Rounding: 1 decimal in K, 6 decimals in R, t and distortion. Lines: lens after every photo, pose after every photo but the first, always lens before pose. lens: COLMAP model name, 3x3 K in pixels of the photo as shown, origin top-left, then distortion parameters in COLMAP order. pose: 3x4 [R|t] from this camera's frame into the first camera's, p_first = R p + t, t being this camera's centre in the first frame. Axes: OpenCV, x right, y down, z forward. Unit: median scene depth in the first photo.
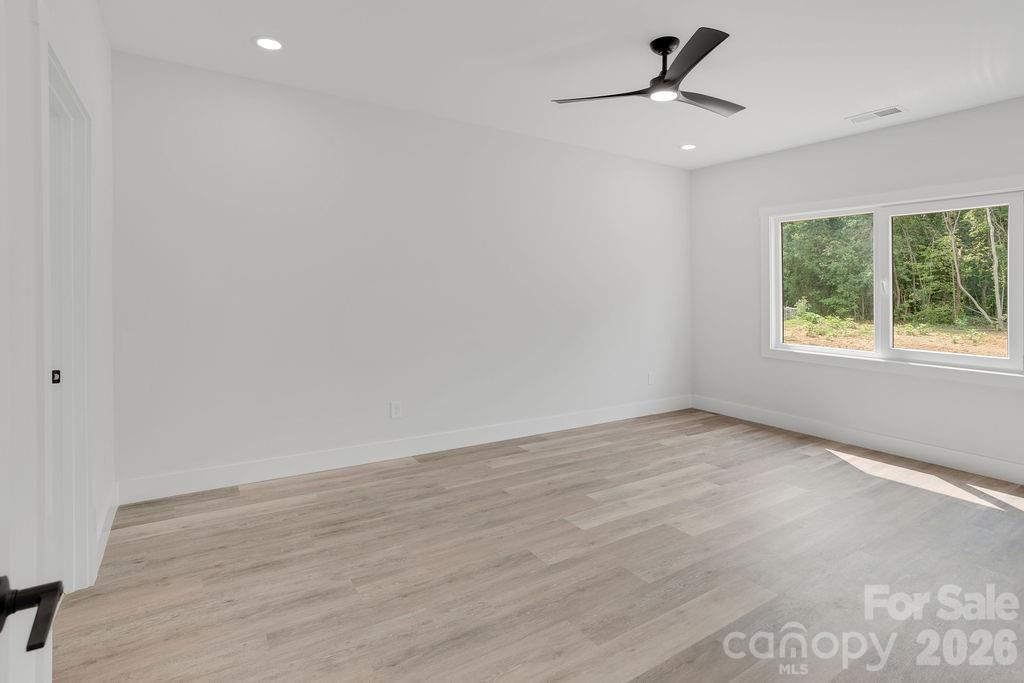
lens RADIAL K [[500.3, 0, 508.4], [0, 500.3, 340.1], [0, 0, 1]] dist [-0.043385, 0.001008]
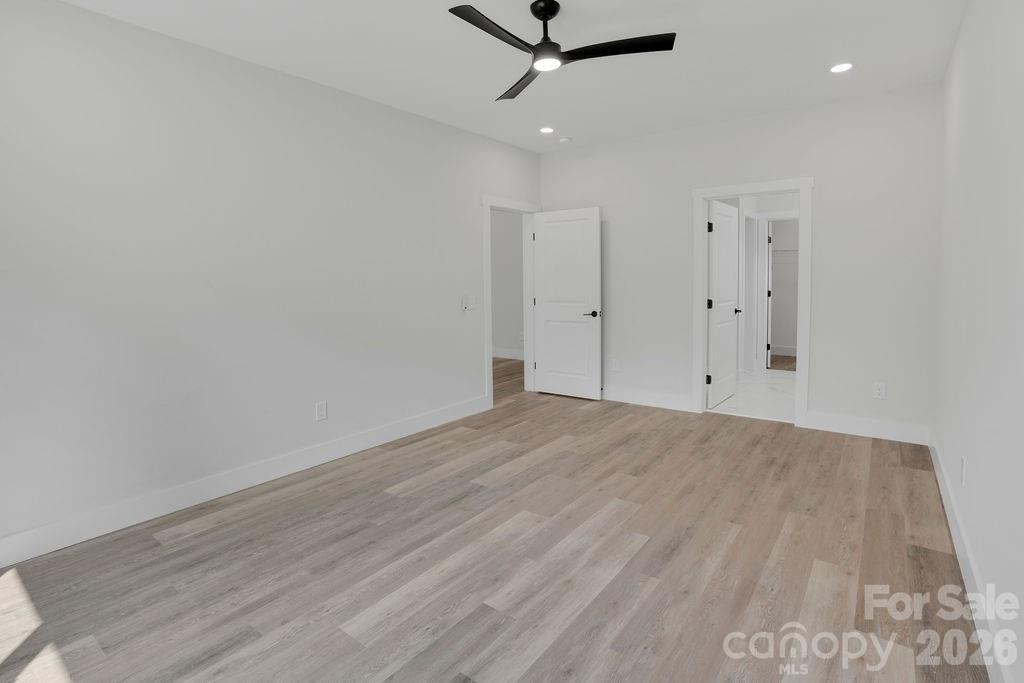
lens RADIAL K [[500.3, 0, 508.4], [0, 500.3, 340.1], [0, 0, 1]] dist [-0.043385, 0.001008]
pose [[-0.943530, 0.037973, -0.329105, 0.694913], [-0.035387, 0.976174, 0.214085, -0.183365], [0.329393, 0.213642, -0.919705, 1.774452]]
